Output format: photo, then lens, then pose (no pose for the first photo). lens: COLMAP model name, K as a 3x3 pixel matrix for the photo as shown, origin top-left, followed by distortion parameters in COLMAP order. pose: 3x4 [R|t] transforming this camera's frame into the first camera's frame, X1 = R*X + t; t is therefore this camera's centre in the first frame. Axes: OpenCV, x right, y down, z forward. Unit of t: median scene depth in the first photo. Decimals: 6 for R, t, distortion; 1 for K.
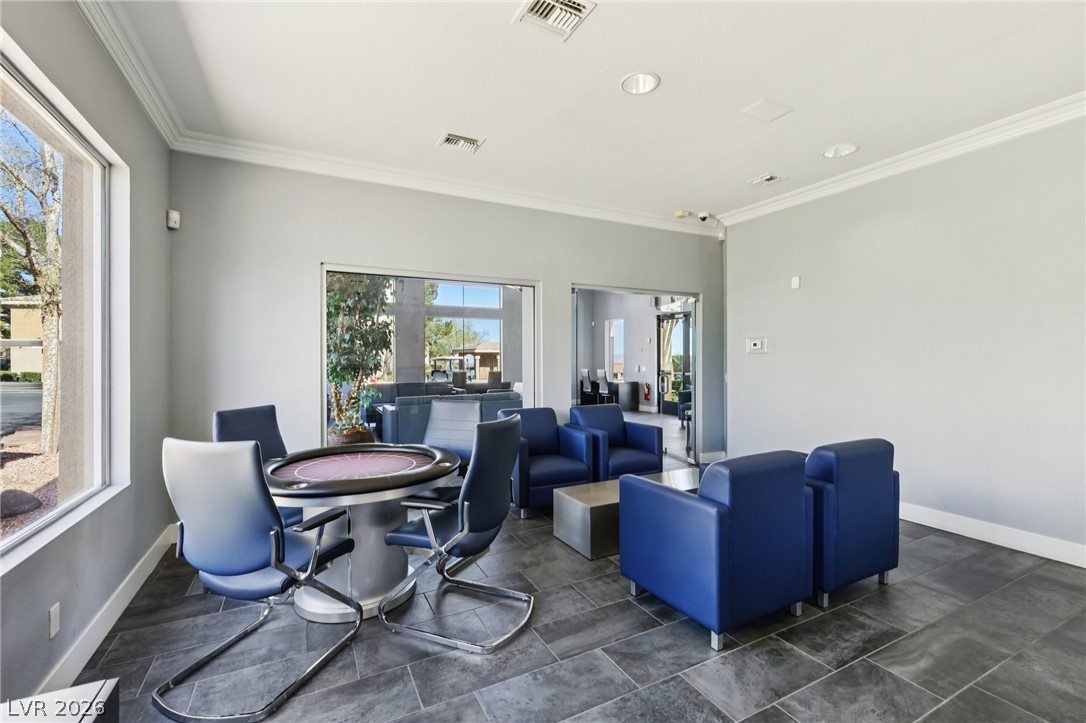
lens RADIAL K [[470.1, 0, 549.4], [0, 470.1, 359.6], [0, 0, 1]] dist [0.003482, -0.001119]
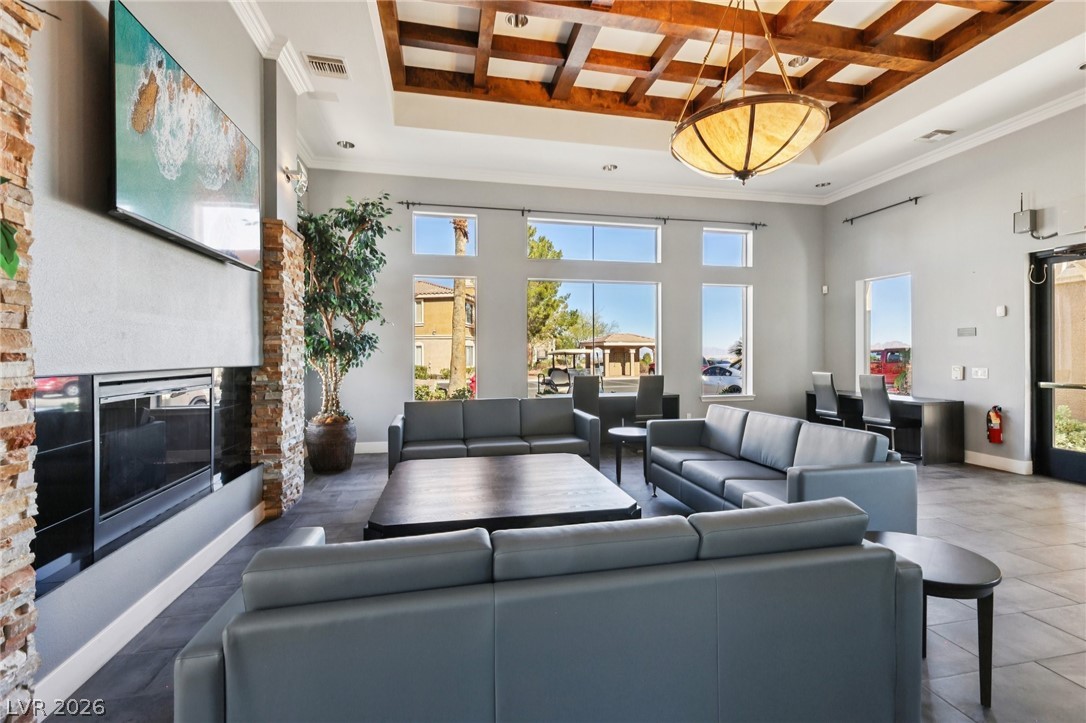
lens RADIAL K [[470.1, 0, 540.5], [0, 470.1, 356.8], [0, 0, 1]] dist [0.003482, -0.001119]
pose [[0.959548, 0.004260, -0.281513, -0.074535], [-0.002614, 0.999977, 0.006221, 0.001157], [0.281533, -0.005234, 0.959537, 0.381032]]
